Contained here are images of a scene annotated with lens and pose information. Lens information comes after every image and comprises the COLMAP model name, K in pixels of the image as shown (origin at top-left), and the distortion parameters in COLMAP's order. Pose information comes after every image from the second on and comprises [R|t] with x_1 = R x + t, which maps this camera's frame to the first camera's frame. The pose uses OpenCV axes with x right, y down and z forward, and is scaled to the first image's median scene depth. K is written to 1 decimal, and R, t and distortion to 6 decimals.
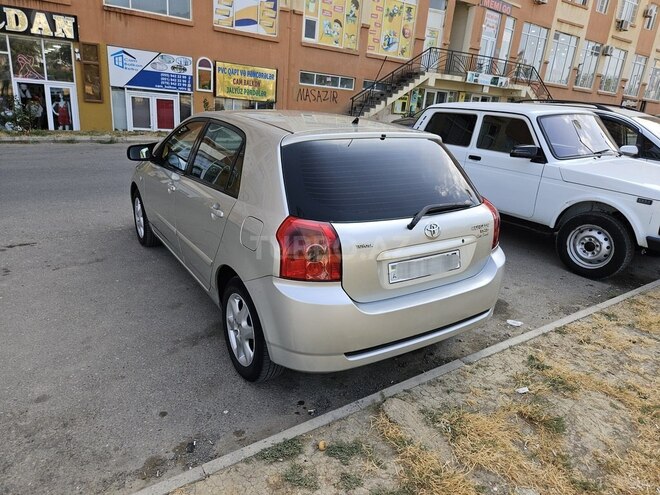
lens RADIAL K [[443.9, 0, 328.5], [0, 443.9, 243.5], [0, 0, 1]] dist [0.057785, -0.049831]
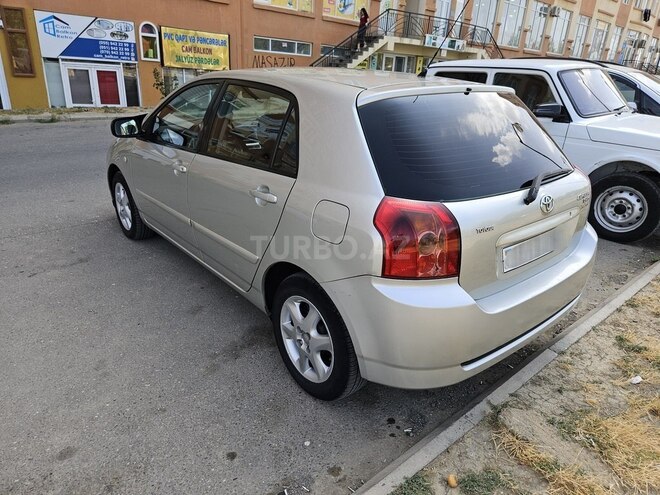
lens RADIAL K [[443.9, 0, 330.4], [0, 443.9, 249.8], [0, 0, 1]] dist [0.057785, -0.049831]
pose [[0.992414, -0.067898, 0.102492, -0.155368], [0.060397, 0.995383, 0.074597, -0.019174], [-0.107084, -0.067841, 0.991933, 0.135957]]
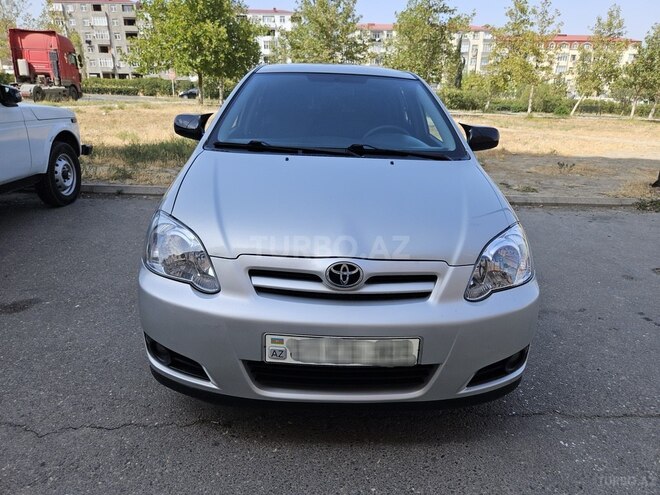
lens RADIAL K [[443.9, 0, 331.8], [0, 443.9, 249.7], [0, 0, 1]] dist [0.057785, -0.049831]
pose [[-0.846715, -0.255976, 0.466422, -0.614856], [0.087445, 0.797783, 0.596570, -0.523881], [-0.524811, 0.545911, -0.653111, 1.745526]]
